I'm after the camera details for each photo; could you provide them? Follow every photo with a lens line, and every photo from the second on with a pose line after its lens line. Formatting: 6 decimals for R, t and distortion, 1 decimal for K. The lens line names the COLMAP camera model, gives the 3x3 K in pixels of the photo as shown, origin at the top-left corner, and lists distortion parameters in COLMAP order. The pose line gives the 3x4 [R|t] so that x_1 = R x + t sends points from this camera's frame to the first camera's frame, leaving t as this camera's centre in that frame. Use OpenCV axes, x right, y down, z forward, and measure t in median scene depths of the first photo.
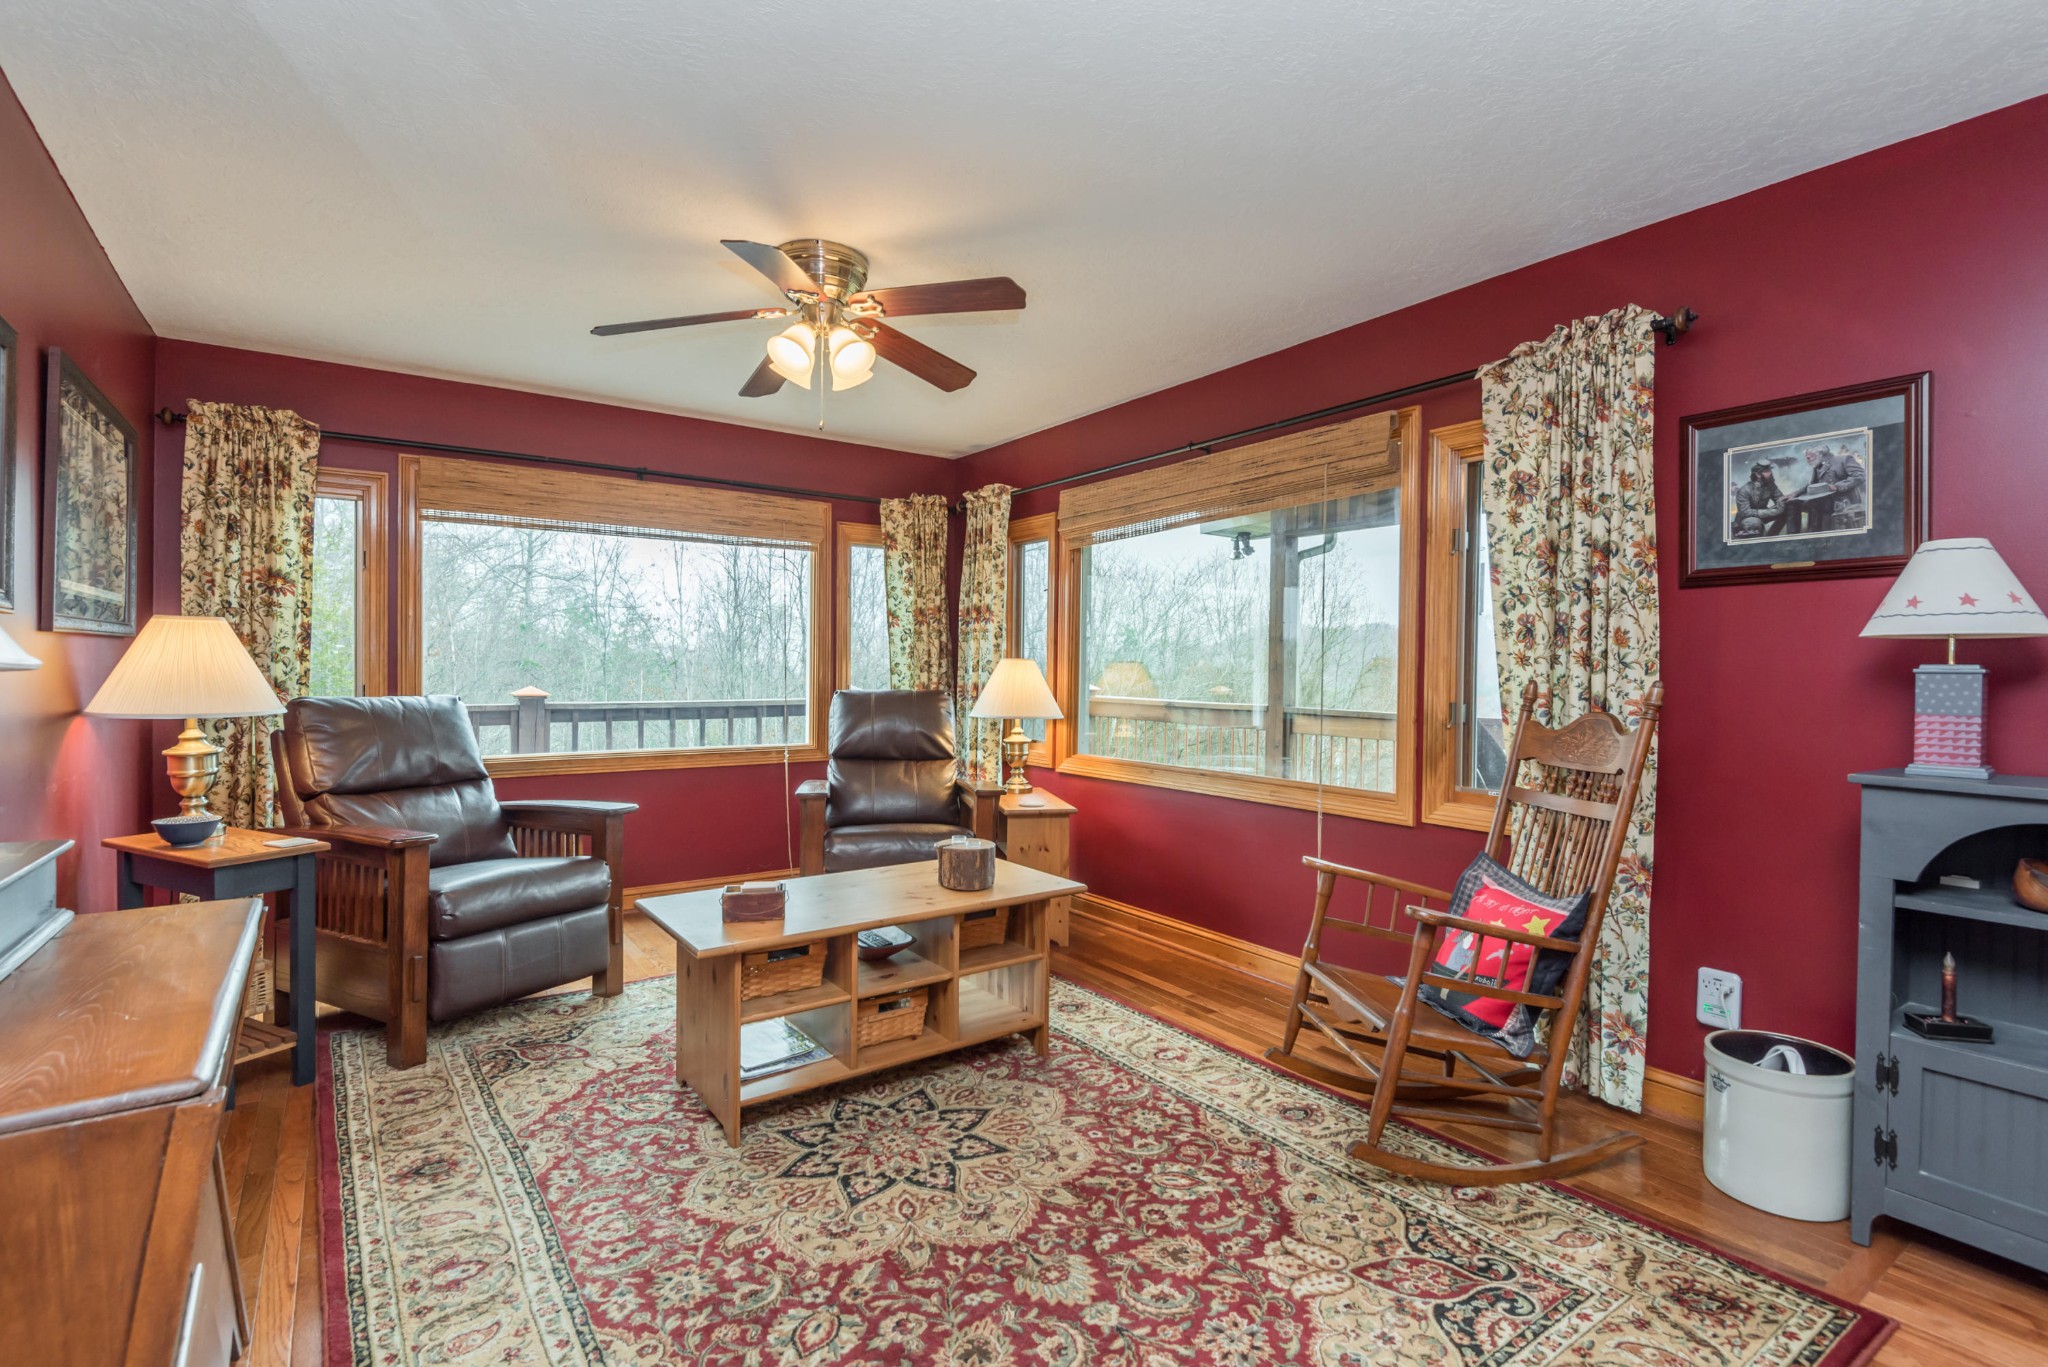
lens RADIAL K [[934.7, 0, 1016.6], [0, 934.7, 681.6], [0, 0, 1]] dist [-0.000105, -0.000305]
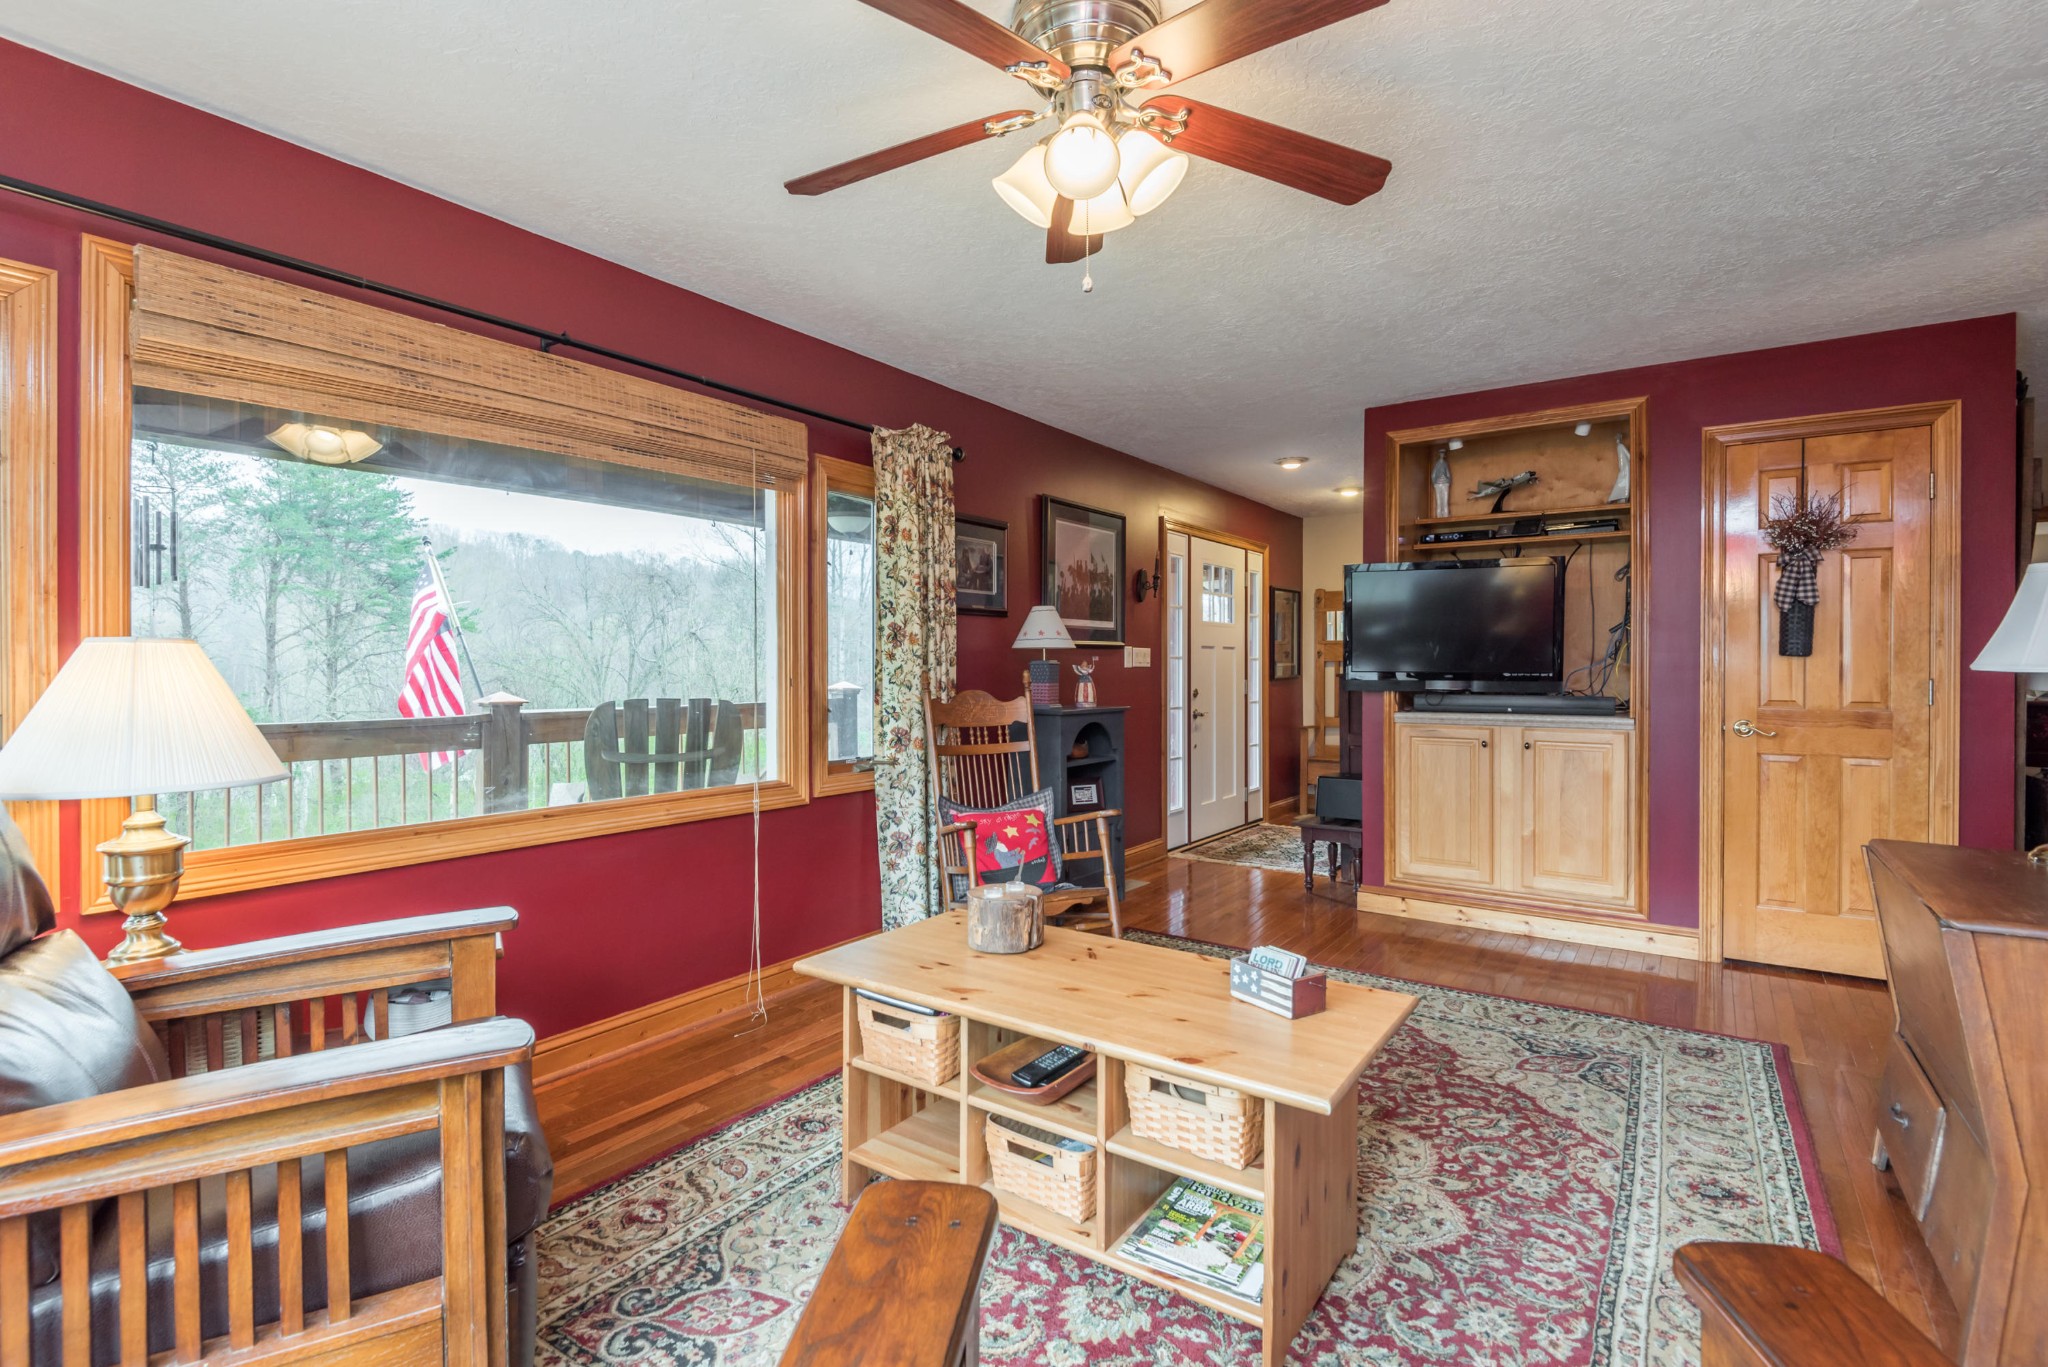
lens RADIAL K [[934.7, 0, 1017.6], [0, 934.7, 665.9], [0, 0, 1]] dist [-0.000105, -0.000305]
pose [[-0.305738, -0.010438, 0.952058, -1.186920], [0.010558, 0.999841, 0.014353, -0.040910], [-0.952057, 0.014441, -0.305580, 1.822192]]
